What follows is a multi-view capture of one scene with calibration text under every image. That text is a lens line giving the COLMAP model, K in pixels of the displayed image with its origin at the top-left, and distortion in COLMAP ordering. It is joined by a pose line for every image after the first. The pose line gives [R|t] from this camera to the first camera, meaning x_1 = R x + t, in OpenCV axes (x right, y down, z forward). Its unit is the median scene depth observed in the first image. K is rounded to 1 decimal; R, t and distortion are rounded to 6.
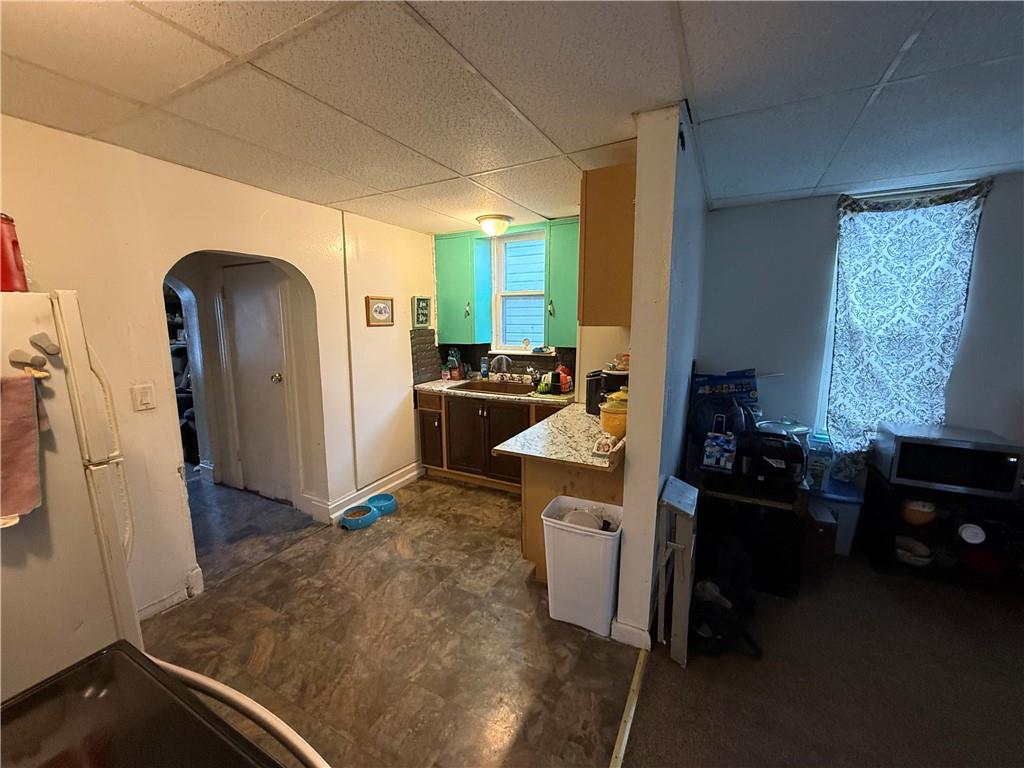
lens RADIAL K [[414.0, 0, 511.2], [0, 414.0, 380.6], [0, 0, 1]] dist [-0.000369, 0.000097]
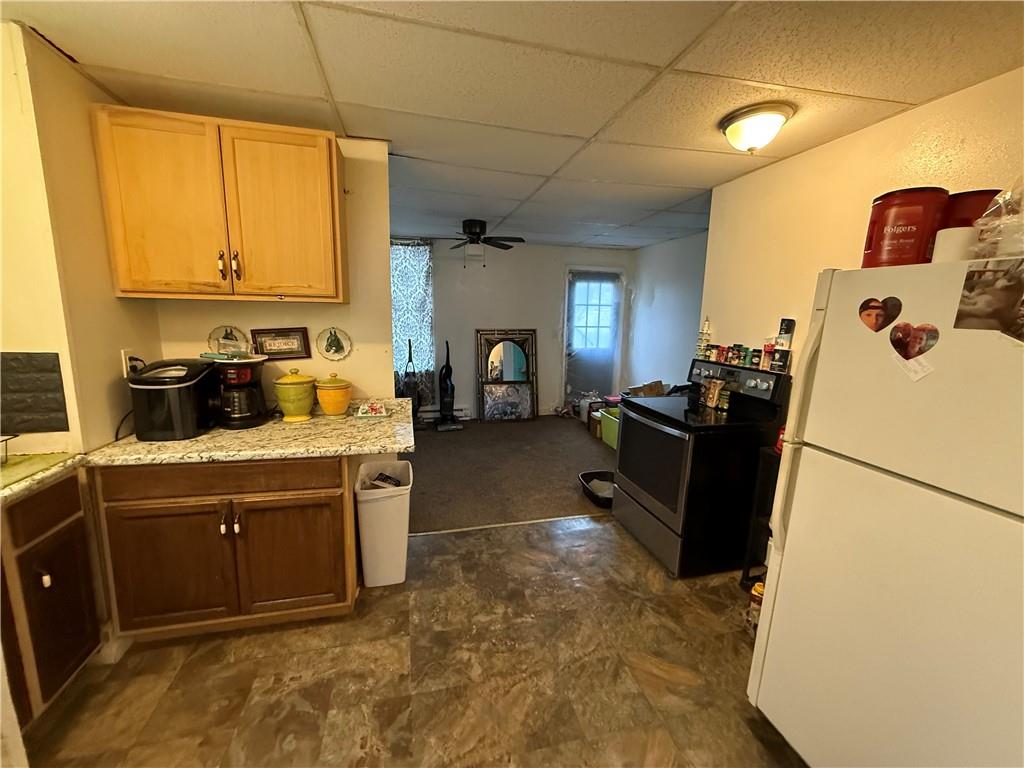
lens RADIAL K [[414.0, 0, 511.2], [0, 414.0, 380.6], [0, 0, 1]] dist [-0.000369, 0.000097]
pose [[-0.683990, -0.130682, 0.717691, -0.532529], [0.087456, 0.962038, 0.258523, -0.115559], [-0.724230, 0.239593, -0.646595, 0.927709]]
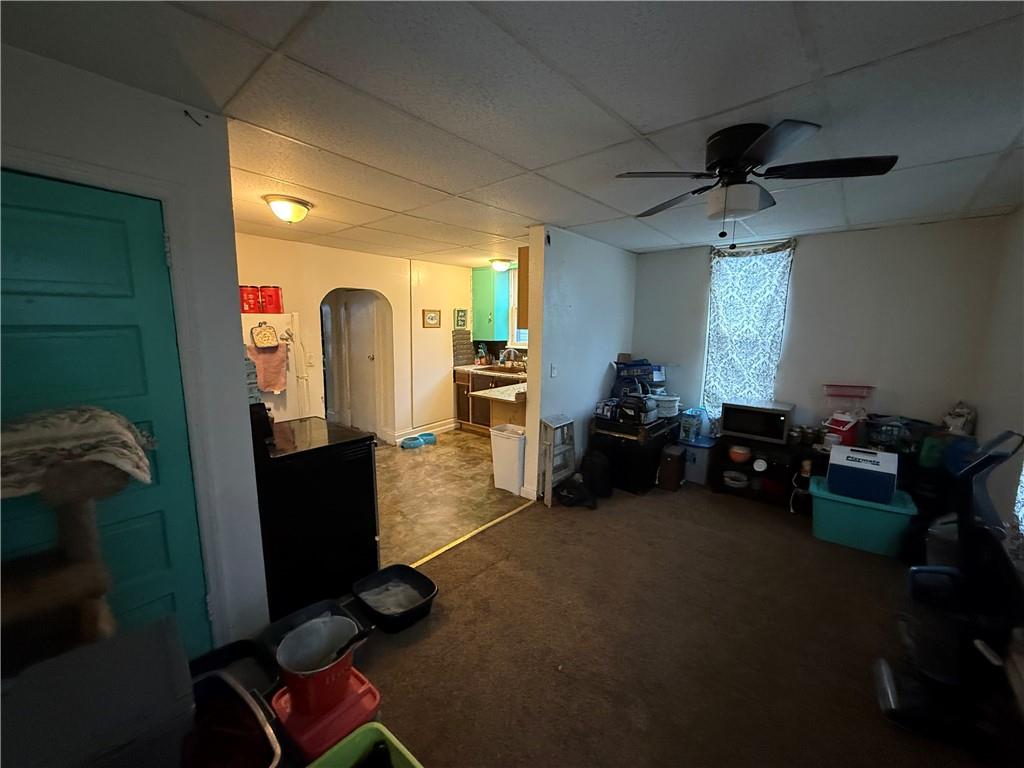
lens RADIAL K [[414.0, 0, 511.2], [0, 414.0, 380.6], [0, 0, 1]] dist [-0.000369, 0.000097]
pose [[0.975205, 0.043793, -0.216929, 0.372885], [-0.045143, 0.998980, -0.001272, 0.066393], [0.216652, 0.011034, 0.976187, -0.540768]]
